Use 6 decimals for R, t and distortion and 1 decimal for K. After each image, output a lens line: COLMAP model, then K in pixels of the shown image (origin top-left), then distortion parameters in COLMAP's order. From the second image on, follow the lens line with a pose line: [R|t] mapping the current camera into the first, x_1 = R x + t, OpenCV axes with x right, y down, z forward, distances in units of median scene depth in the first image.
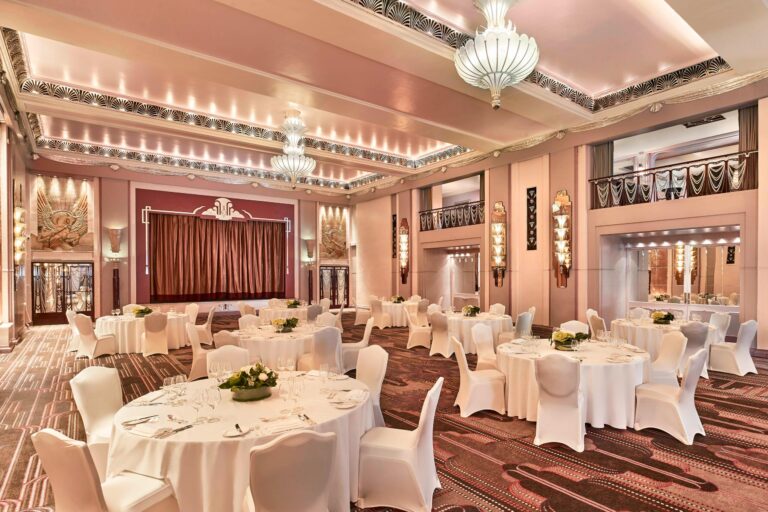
lens RADIAL K [[414.0, 0, 408.0], [0, 414.0, 277.6], [0, 0, 1]] dist [-0.006619, 0.002083]
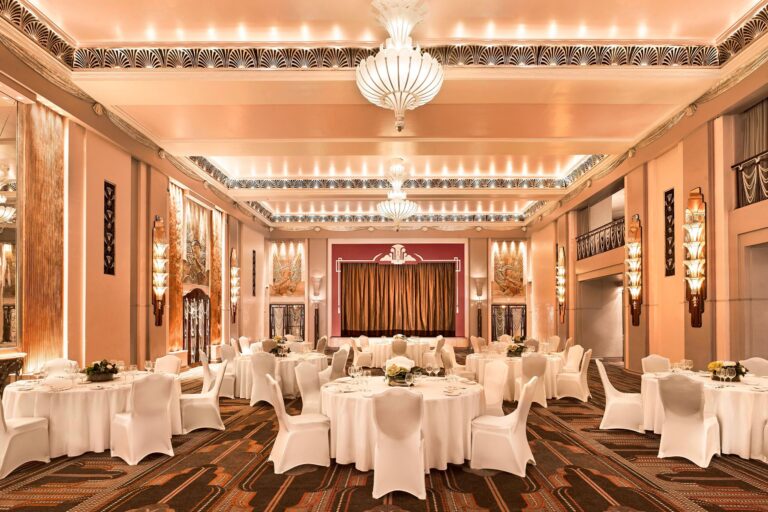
lens RADIAL K [[440.7, 0, 389.9], [0, 440.7, 315.7], [0, 0, 1]] dist [-0.014893, 0.009141]
pose [[0.781203, -0.000385, -0.624278, 0.310343], [-0.006718, 0.999937, -0.009024, 0.010718], [0.624242, 0.011243, 0.781151, 0.073445]]
